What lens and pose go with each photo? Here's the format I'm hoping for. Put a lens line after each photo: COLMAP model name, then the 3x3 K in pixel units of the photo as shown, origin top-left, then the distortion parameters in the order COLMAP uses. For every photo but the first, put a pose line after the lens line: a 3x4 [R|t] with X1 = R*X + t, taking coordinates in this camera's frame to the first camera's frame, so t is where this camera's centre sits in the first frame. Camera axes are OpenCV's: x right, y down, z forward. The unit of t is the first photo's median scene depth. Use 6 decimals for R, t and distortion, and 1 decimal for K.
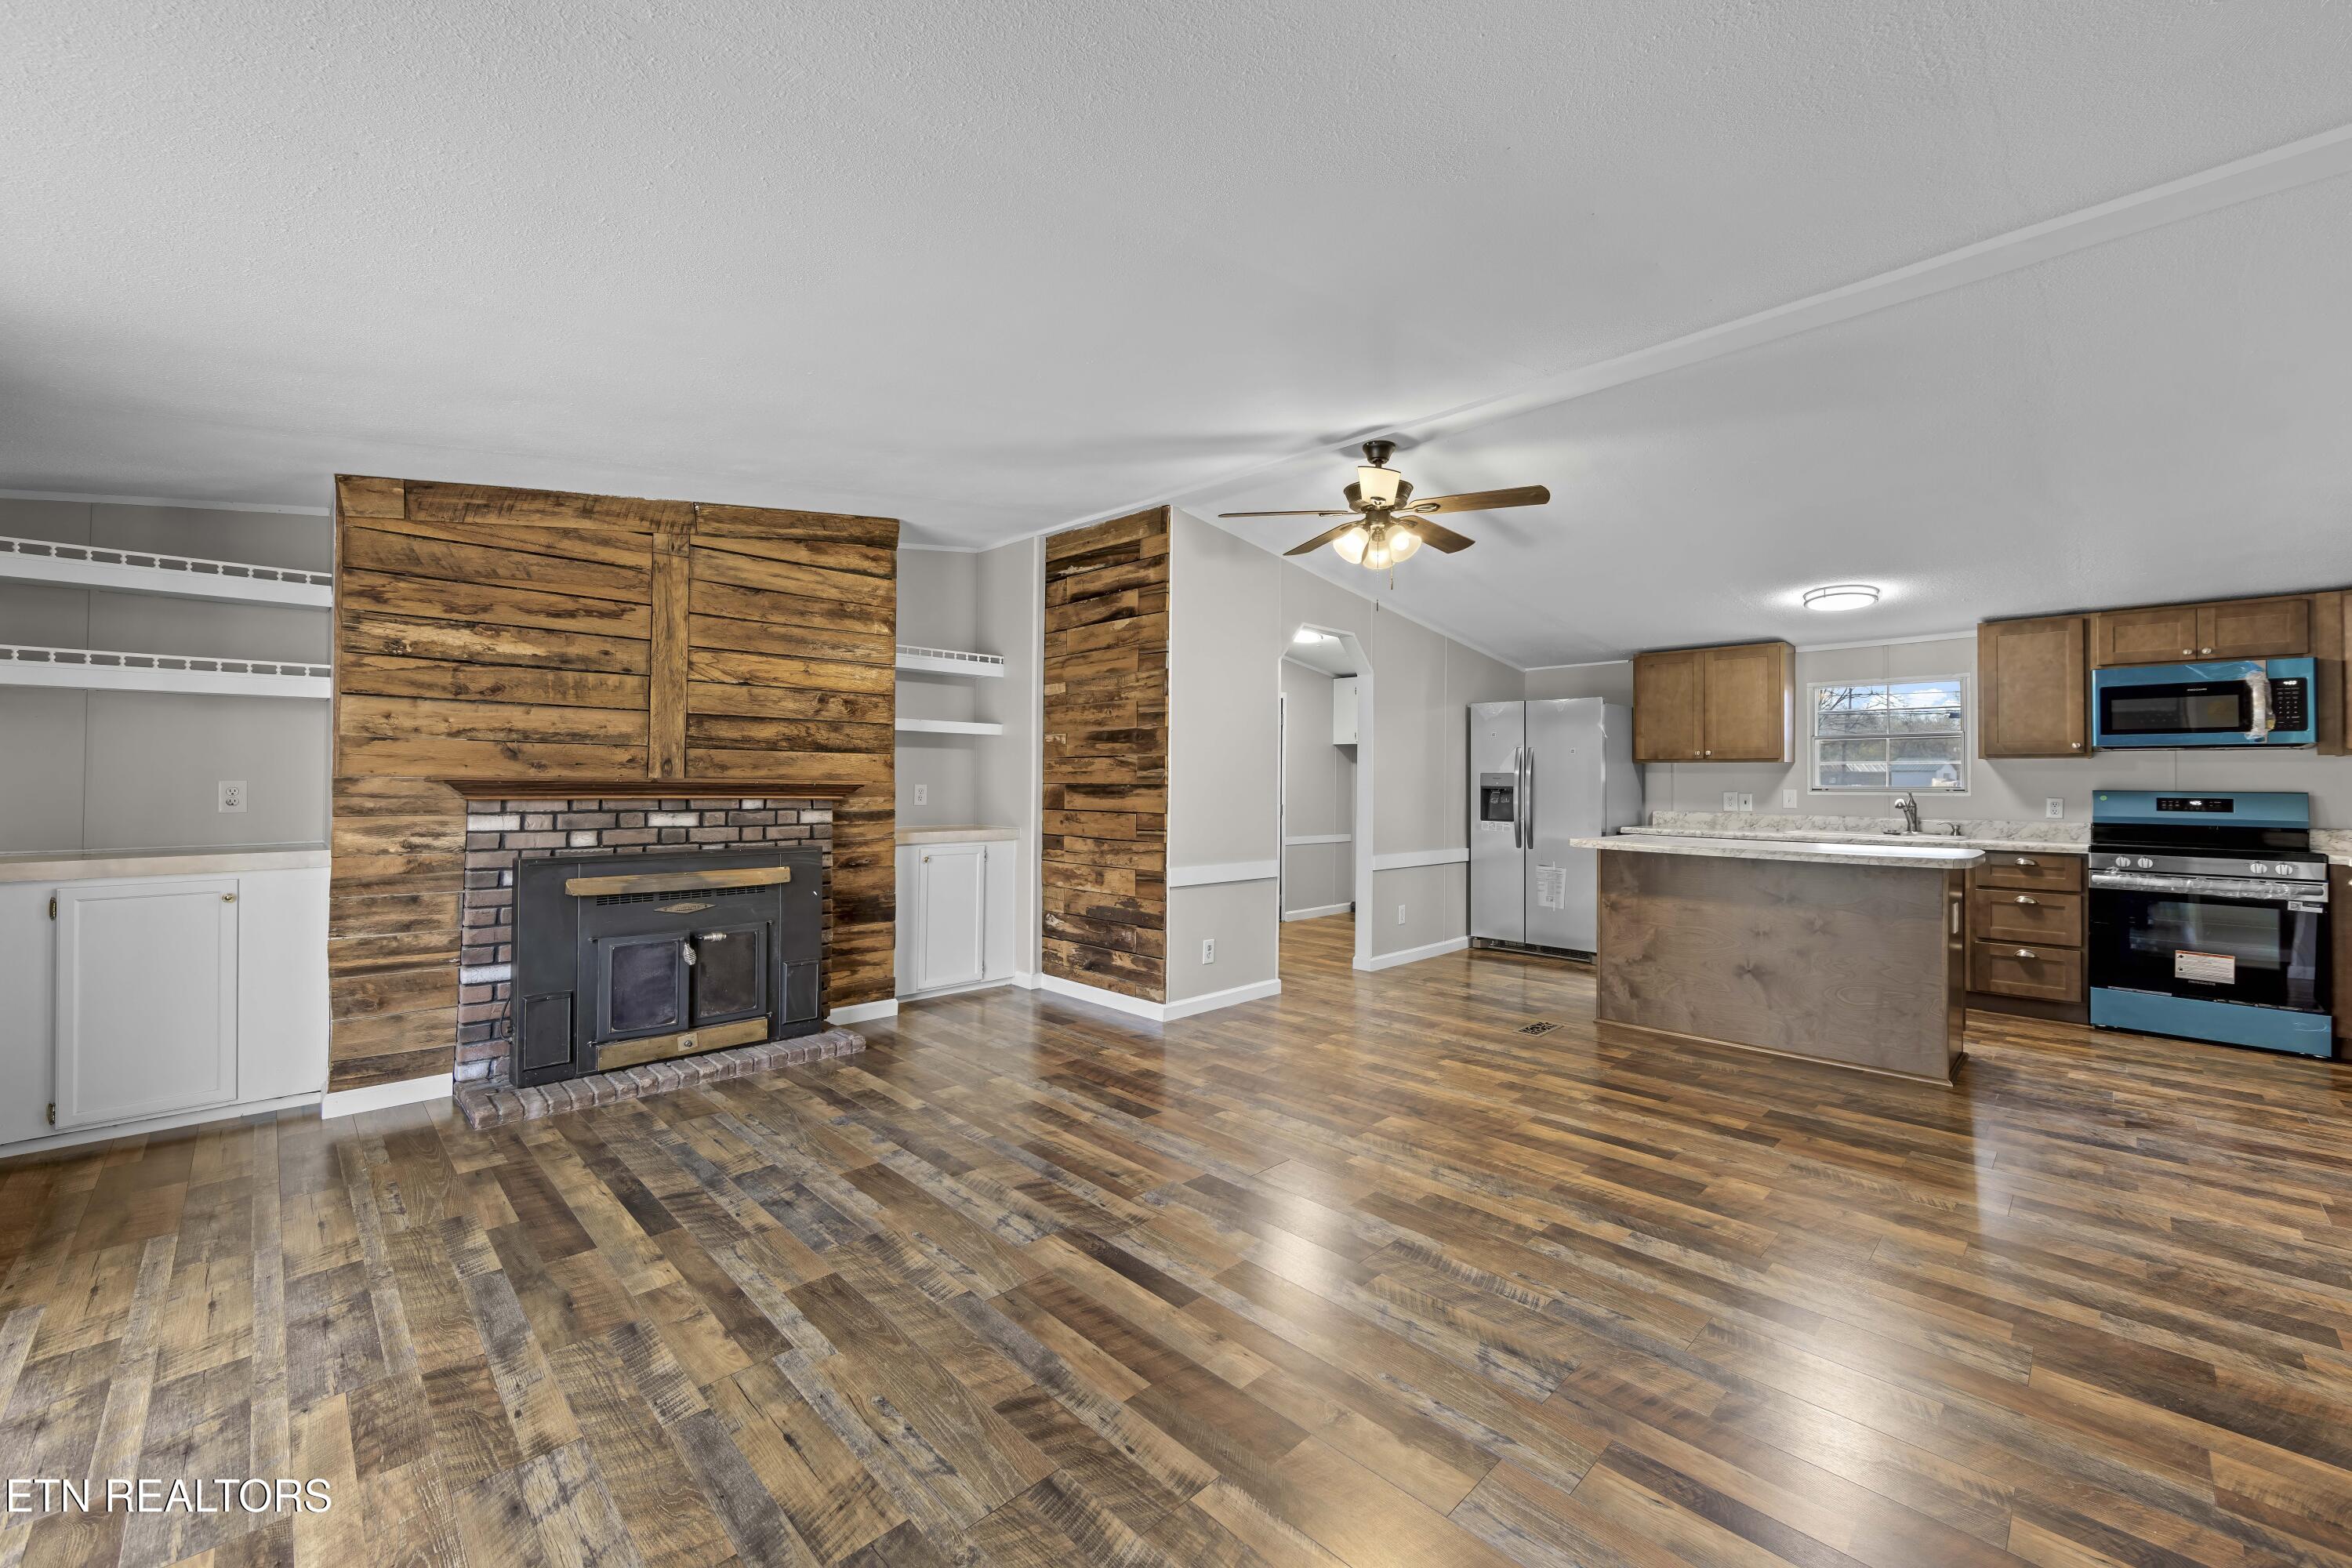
lens RADIAL K [[913.9, 0, 1175.4], [0, 913.9, 772.3], [0, 0, 1]] dist [-0.003245, -0.000311]
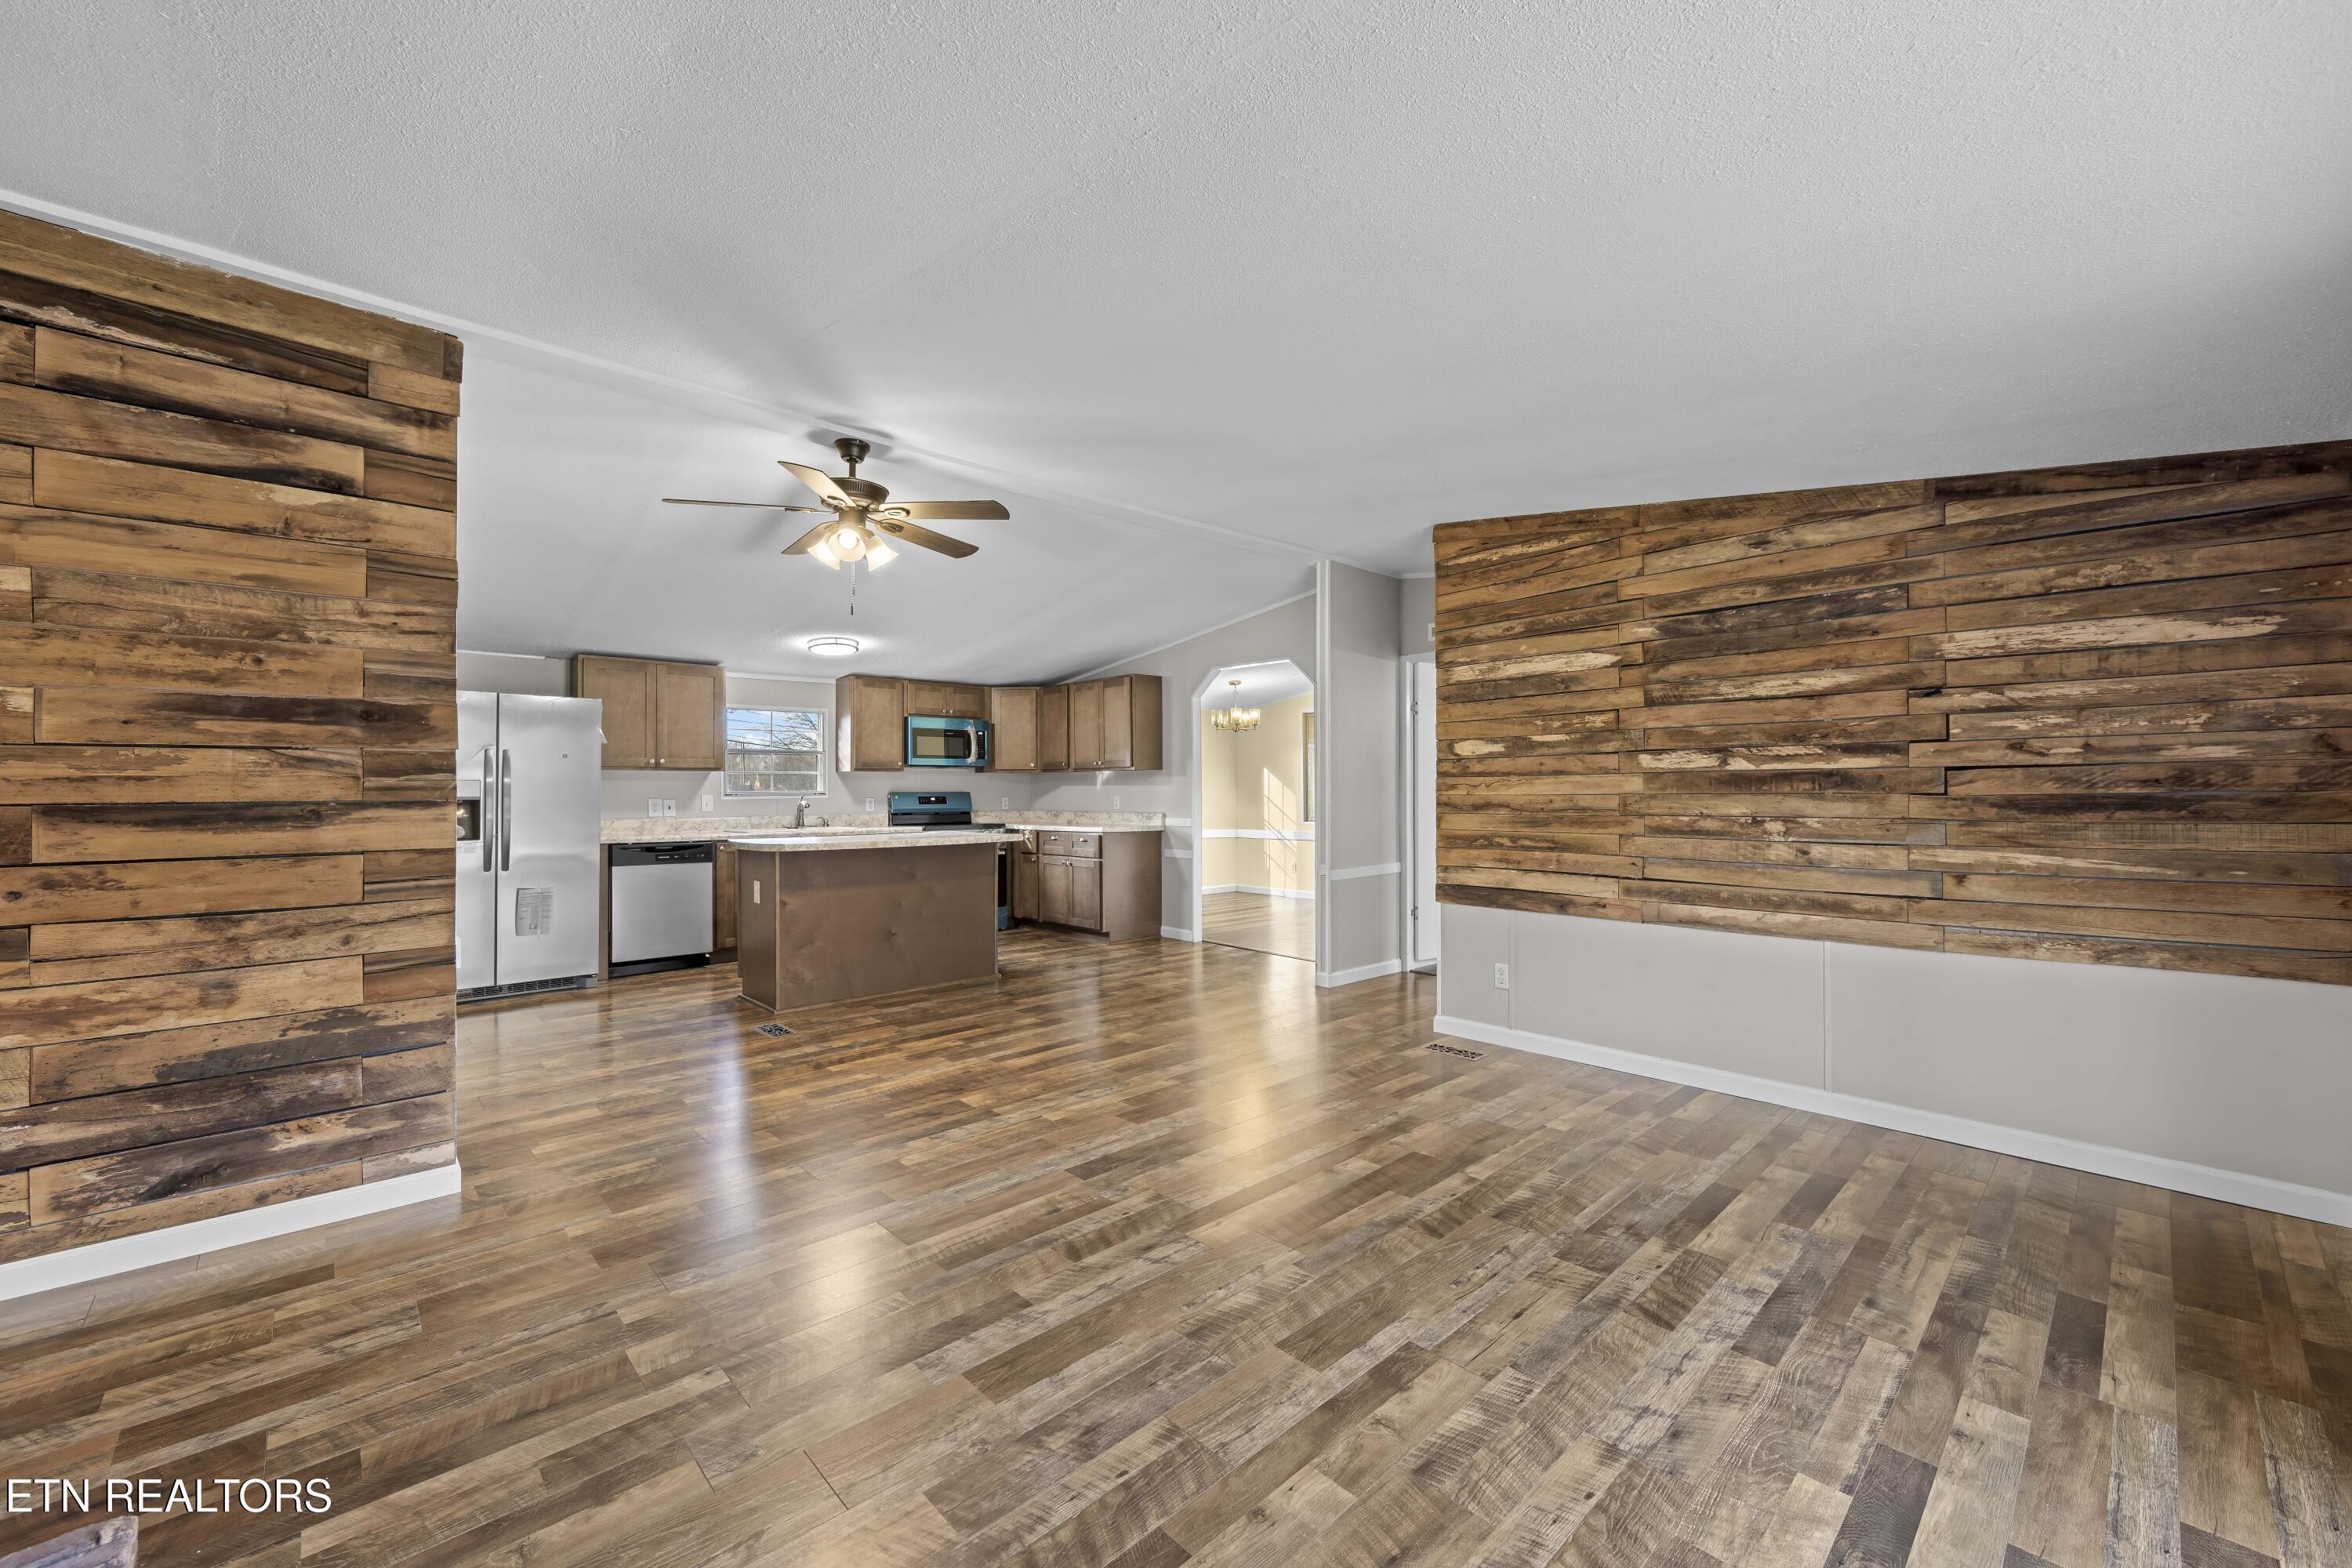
lens RADIAL K [[913.9, 0, 1175.5], [0, 913.9, 790.4], [0, 0, 1]] dist [-0.003245, -0.000311]
pose [[0.035880, -0.008787, 0.999317, -0.666600], [-0.005316, 0.999946, 0.008983, -0.001139], [-0.999342, -0.005634, 0.035831, 0.563263]]
